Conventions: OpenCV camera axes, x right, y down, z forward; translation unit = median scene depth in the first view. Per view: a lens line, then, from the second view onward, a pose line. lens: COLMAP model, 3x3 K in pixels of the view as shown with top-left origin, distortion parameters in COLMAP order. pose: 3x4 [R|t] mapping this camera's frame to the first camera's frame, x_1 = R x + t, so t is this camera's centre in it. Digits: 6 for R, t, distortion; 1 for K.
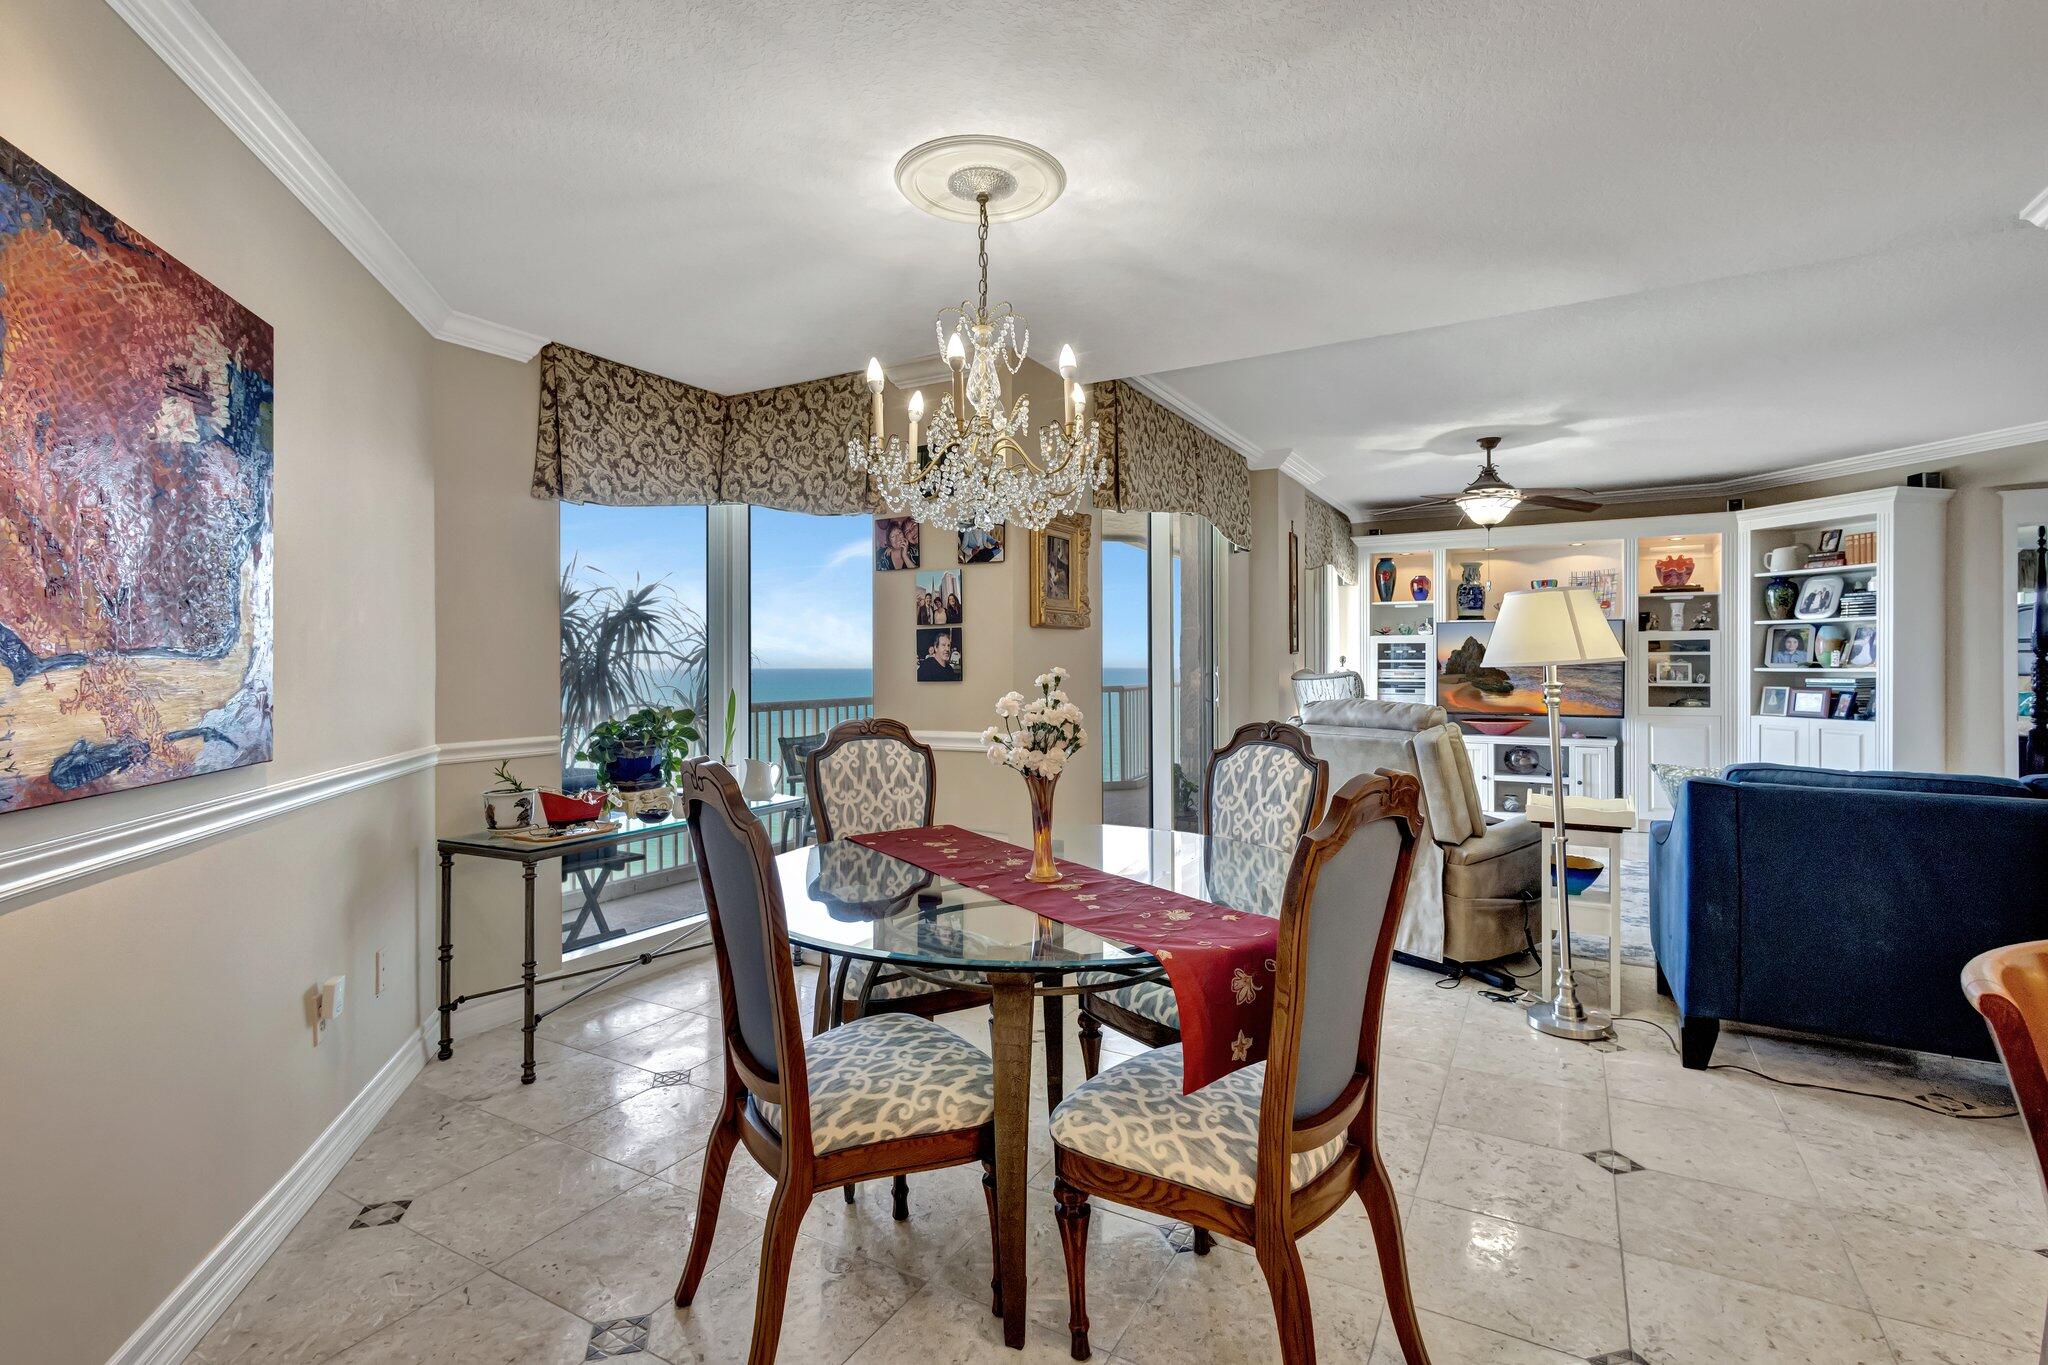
lens RADIAL K [[951.4, 0, 1014.9], [0, 951.4, 669.1], [0, 0, 1]] dist [0.002944, -0.001111]
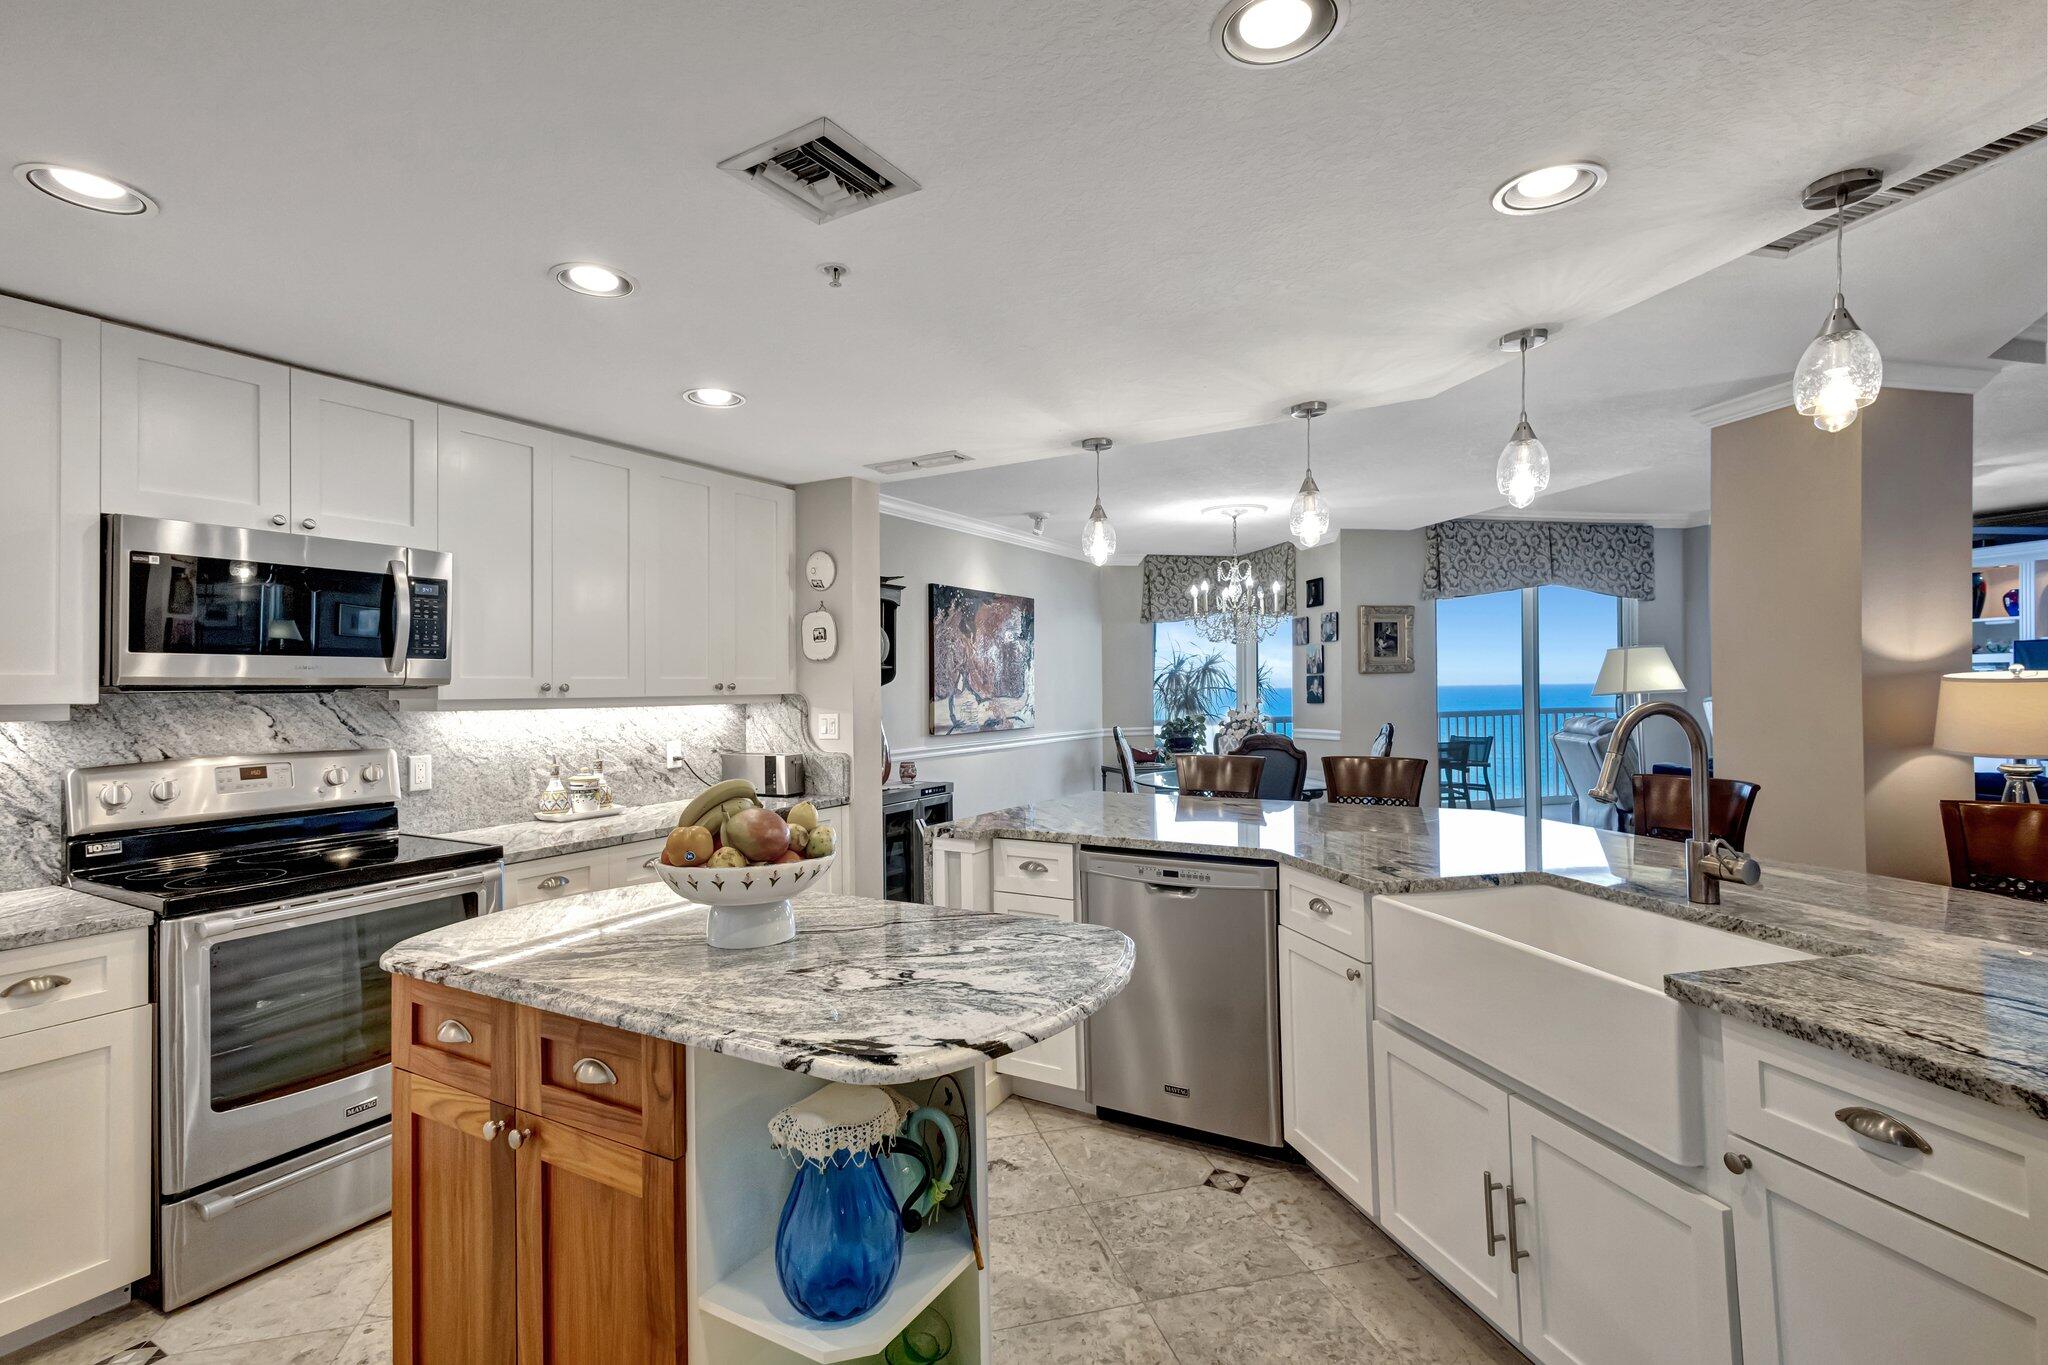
lens RADIAL K [[951.4, 0, 1025.8], [0, 951.4, 681.2], [0, 0, 1]] dist [0.002944, -0.001111]
pose [[0.695286, -0.016308, -0.718548, 0.943777], [0.011200, 0.999867, -0.011854, -0.016521], [0.718646, 0.000194, 0.695376, -0.795047]]
